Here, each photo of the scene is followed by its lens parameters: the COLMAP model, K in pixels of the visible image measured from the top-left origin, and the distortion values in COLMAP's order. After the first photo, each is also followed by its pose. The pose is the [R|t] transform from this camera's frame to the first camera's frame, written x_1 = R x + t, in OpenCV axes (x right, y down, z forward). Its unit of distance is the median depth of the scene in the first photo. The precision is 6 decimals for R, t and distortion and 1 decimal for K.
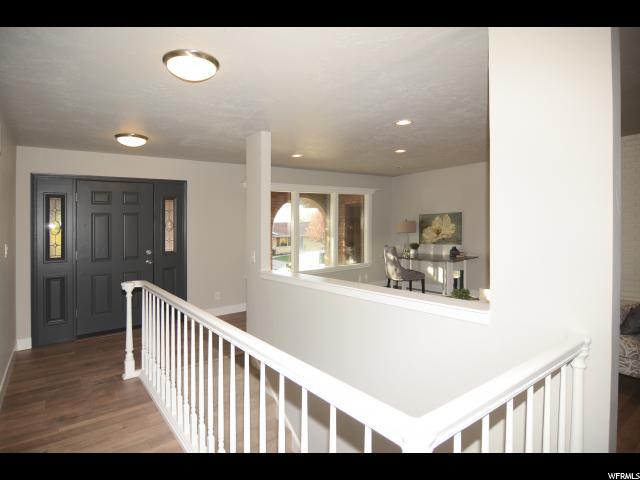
lens RADIAL K [[352.4, 0, 312.5], [0, 352.4, 259.6], [0, 0, 1]] dist [0.044224, 0.000385]
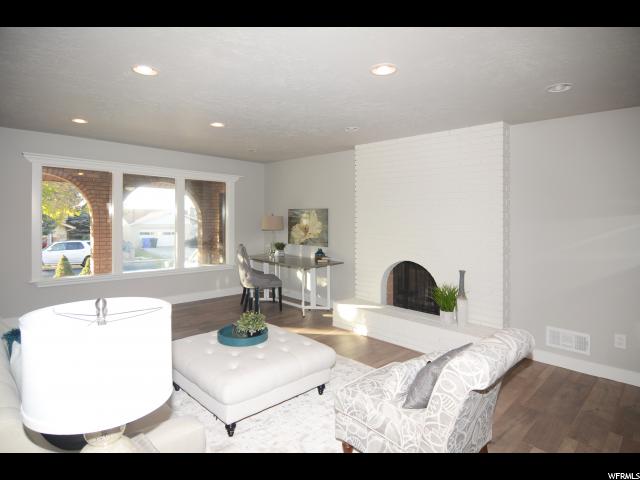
lens RADIAL K [[361.0, 0, 304.4], [0, 361.0, 242.2], [0, 0, 1]] dist [-0.002214, 0.000183]
pose [[0.990849, 0.037618, 0.129624, 0.240806], [-0.033471, 0.998860, -0.034026, -0.021107], [-0.130757, 0.029376, 0.990979, 0.149046]]
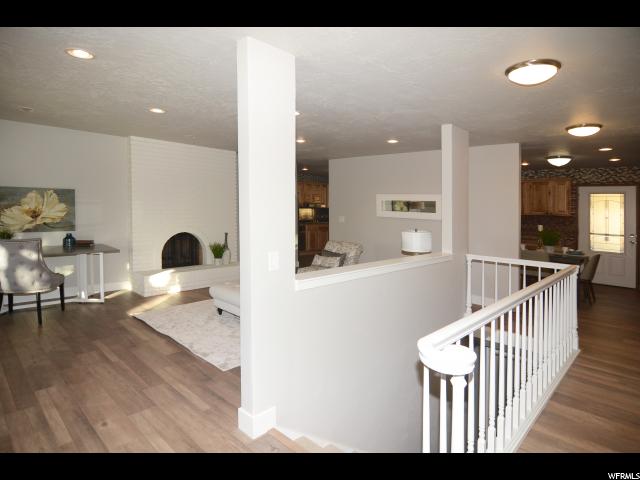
lens RADIAL K [[361.0, 0, 304.4], [0, 361.0, 242.2], [0, 0, 1]] dist [-0.002214, 0.000183]
pose [[-0.141453, -0.075409, 0.987069, -0.418267], [0.068454, 0.993963, 0.085746, -0.048331], [-0.987575, 0.079697, -0.135437, 0.580271]]
